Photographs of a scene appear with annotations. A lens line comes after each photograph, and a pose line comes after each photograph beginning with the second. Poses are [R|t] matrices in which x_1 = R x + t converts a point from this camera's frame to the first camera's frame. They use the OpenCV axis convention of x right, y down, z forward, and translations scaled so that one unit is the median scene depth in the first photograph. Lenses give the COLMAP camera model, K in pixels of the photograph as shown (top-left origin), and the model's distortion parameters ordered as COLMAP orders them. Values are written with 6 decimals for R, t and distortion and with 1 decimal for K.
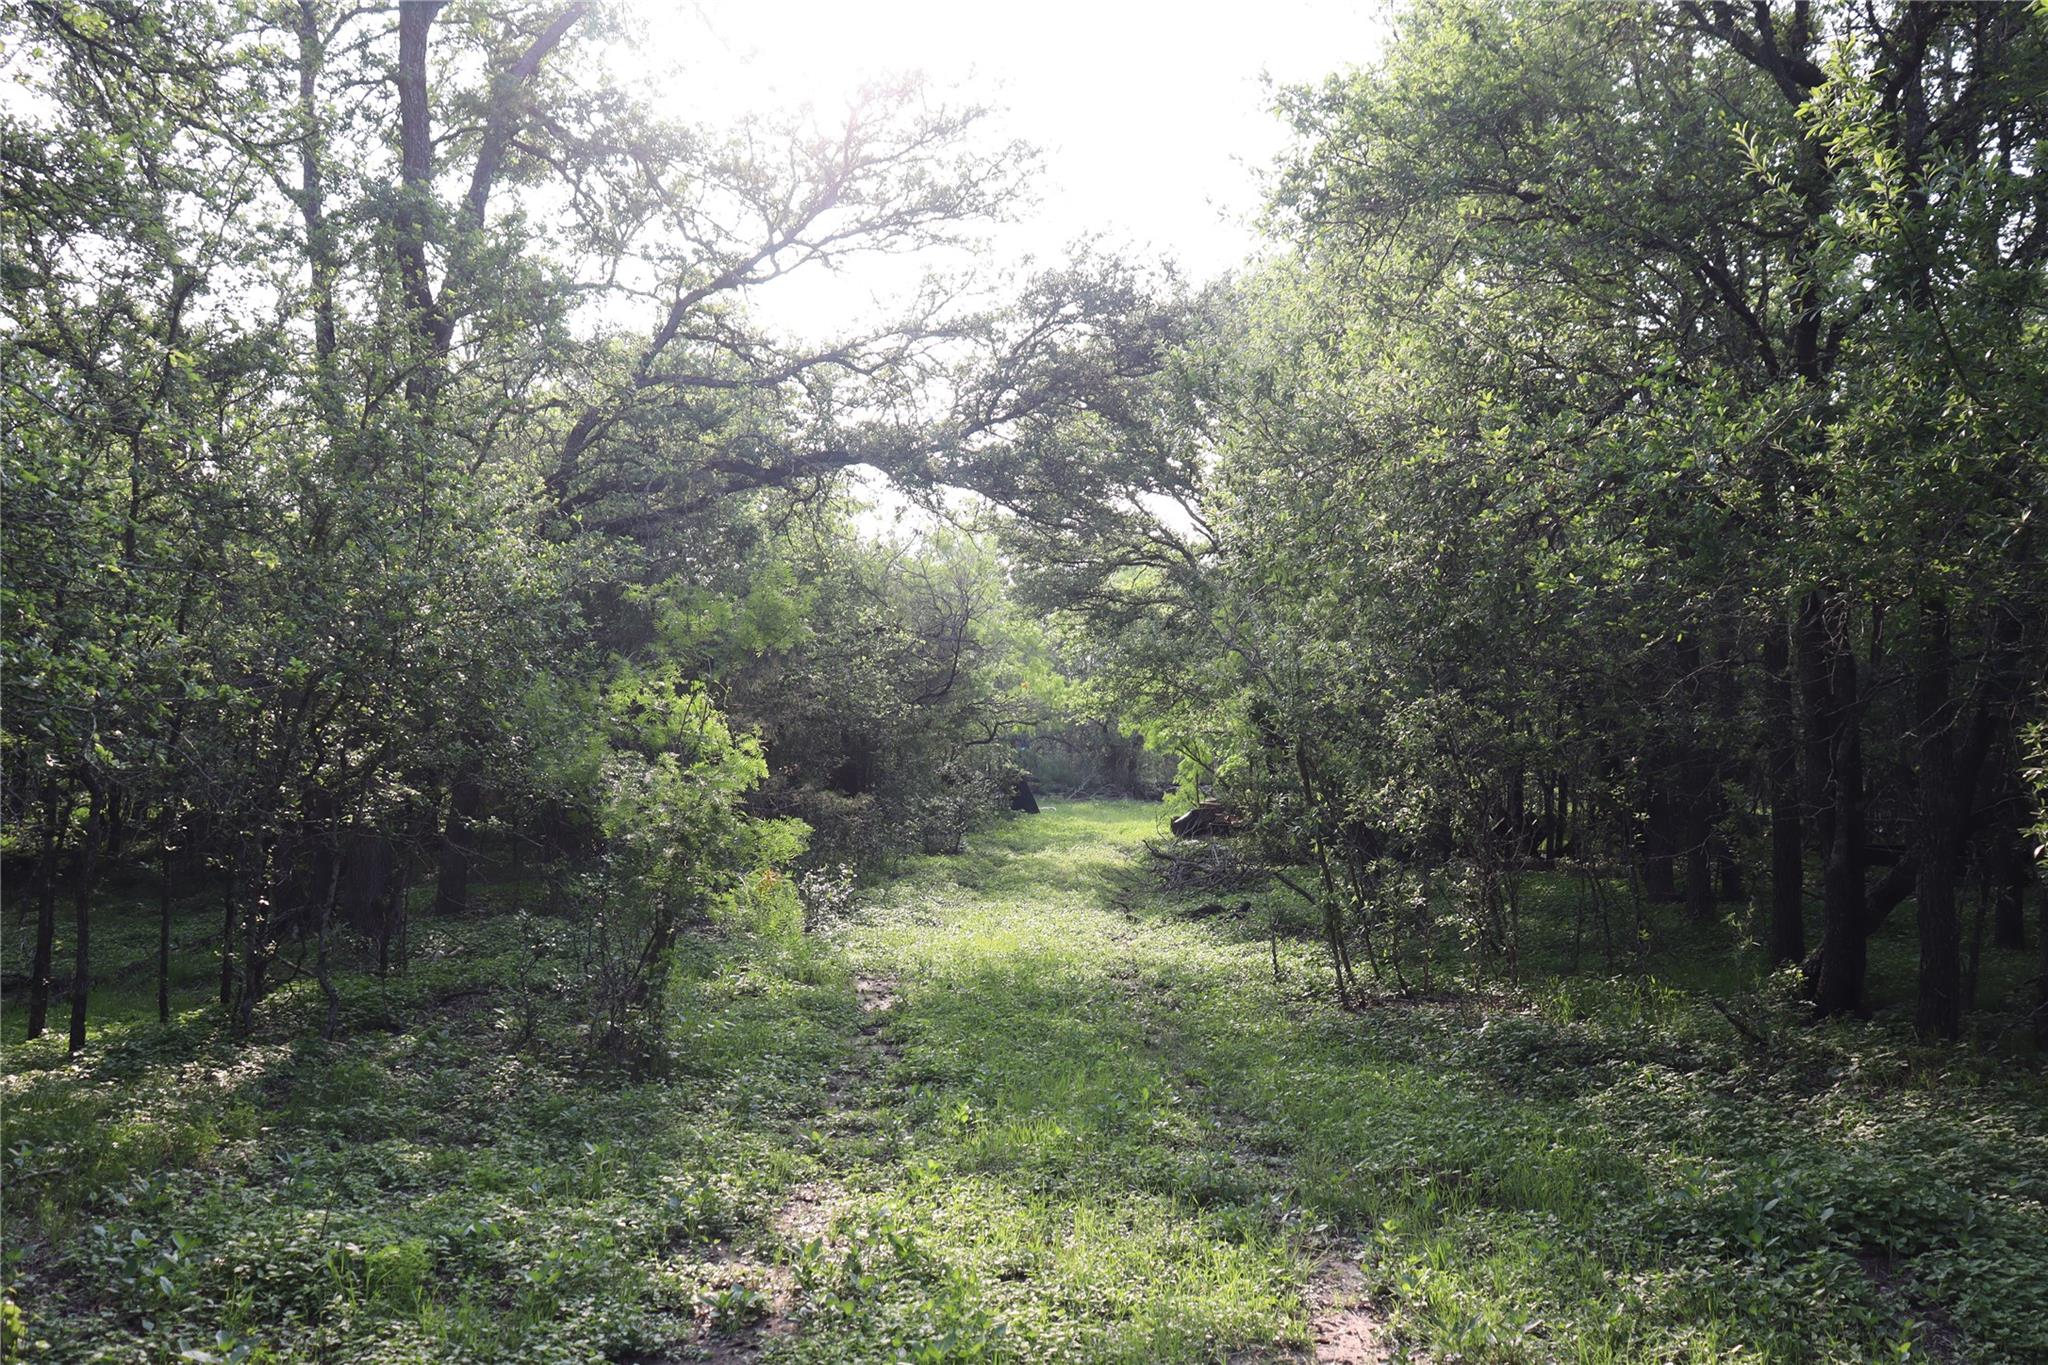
lens RADIAL K [[1669.6, 0, 1018.3], [0, 1669.6, 681.7], [0, 0, 1]] dist [-0.176139, 0.158799]
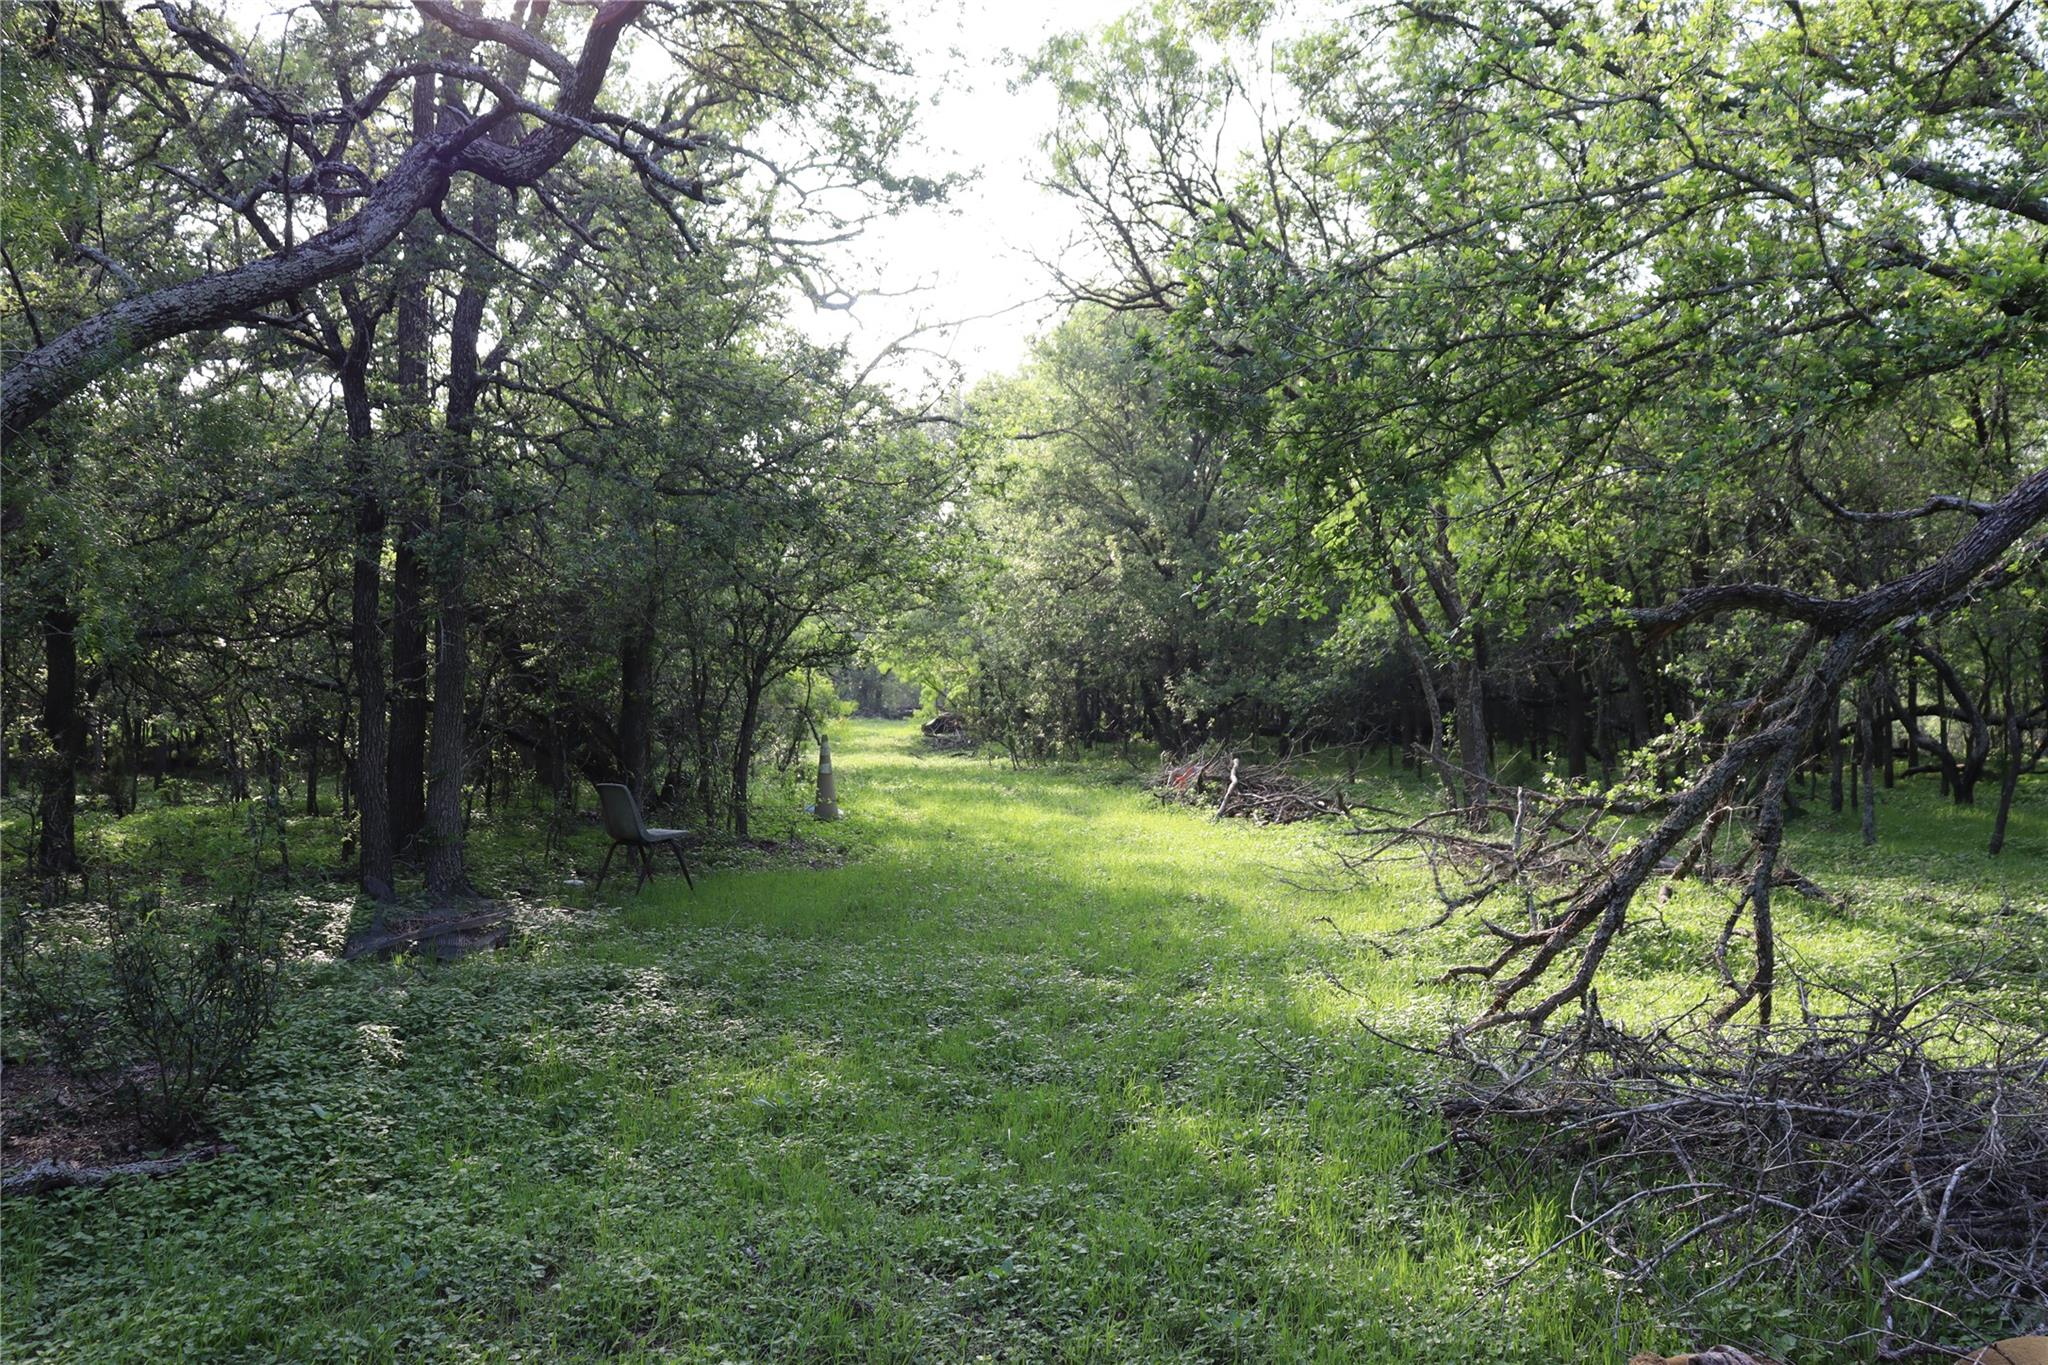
lens RADIAL K [[1669.6, 0, 1018.3], [0, 1669.6, 681.7], [0, 0, 1]] dist [-0.176139, 0.158799]
pose [[0.984407, 0.002364, 0.175889, -0.207703], [-0.009429, 0.999181, 0.039344, -0.048845], [-0.175652, -0.040389, 0.983623, -1.255095]]
